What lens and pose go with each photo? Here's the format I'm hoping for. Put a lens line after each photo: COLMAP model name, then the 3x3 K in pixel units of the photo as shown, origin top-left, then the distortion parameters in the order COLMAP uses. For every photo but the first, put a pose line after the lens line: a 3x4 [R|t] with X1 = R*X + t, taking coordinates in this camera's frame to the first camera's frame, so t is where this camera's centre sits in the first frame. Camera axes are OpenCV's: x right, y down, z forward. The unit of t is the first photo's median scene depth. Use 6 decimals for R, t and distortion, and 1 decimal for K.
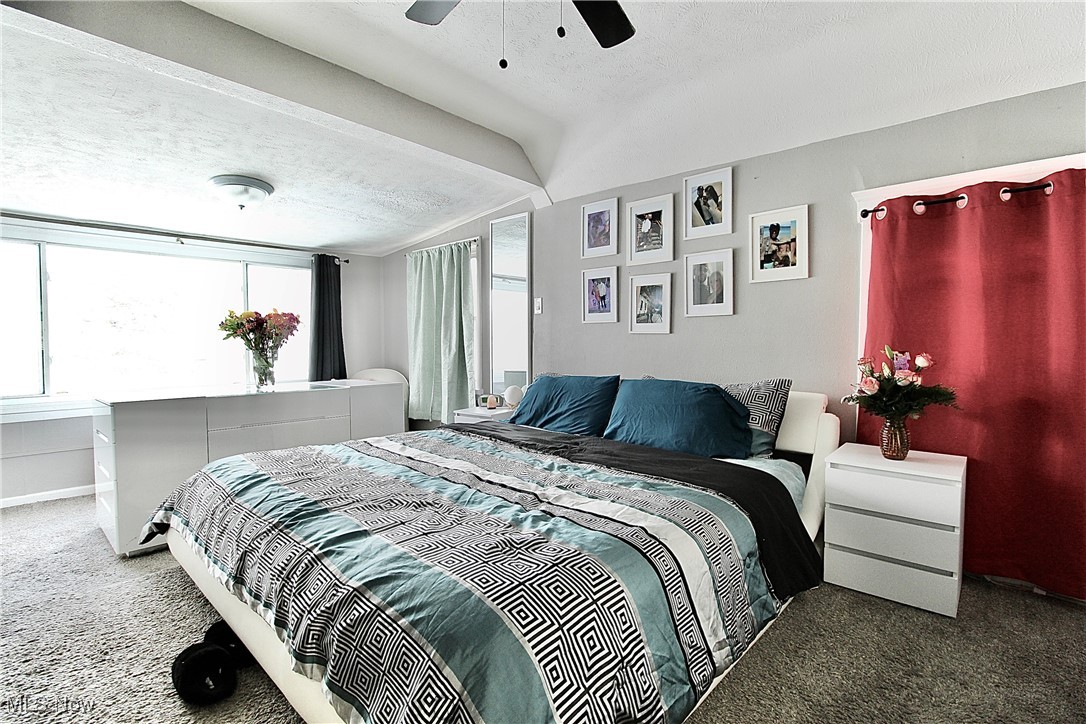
lens RADIAL K [[508.6, 0, 553.3], [0, 508.6, 355.7], [0, 0, 1]] dist [0.001516, -0.011911]
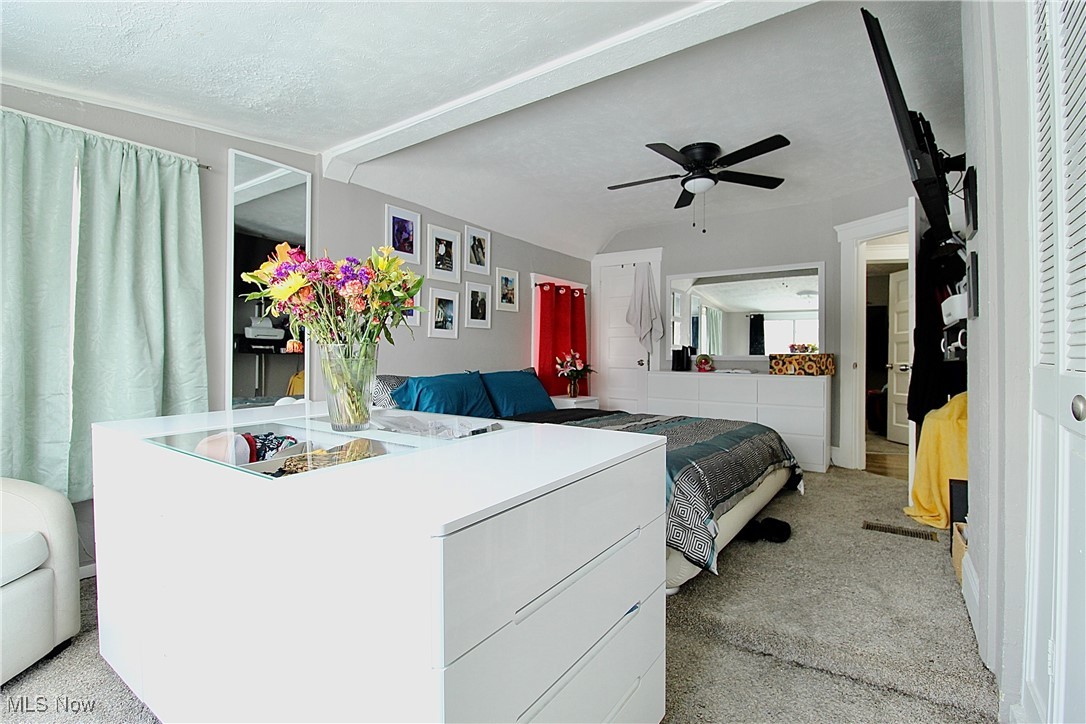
lens RADIAL K [[508.6, 0, 553.3], [0, 508.6, 355.7], [0, 0, 1]] dist [0.001516, -0.011911]
pose [[-0.136195, 0.001907, 0.990680, -1.144721], [0.021321, 0.999772, 0.001007, 0.003477], [-0.990453, 0.021260, -0.136205, 0.980852]]
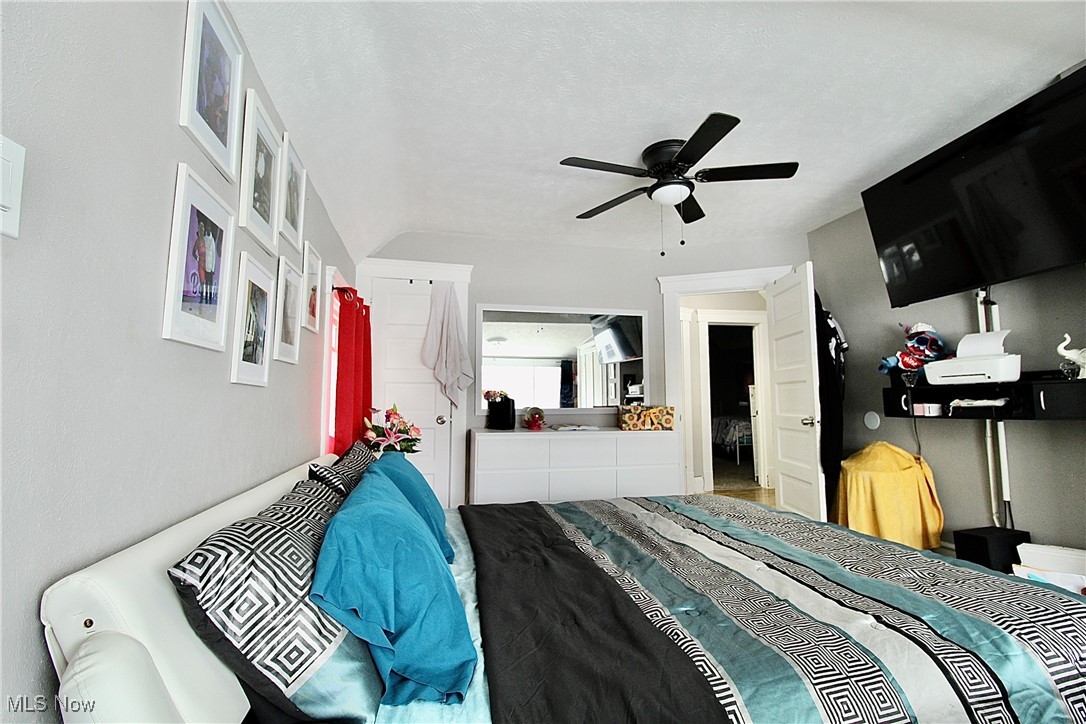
lens RADIAL K [[508.6, 0, 553.3], [0, 508.6, 355.7], [0, 0, 1]] dist [0.001516, -0.011911]
pose [[-0.829657, 0.049692, 0.556057, -0.341276], [0.017428, 0.997851, -0.063170, -0.038954], [-0.558001, -0.042719, -0.828740, 1.342889]]
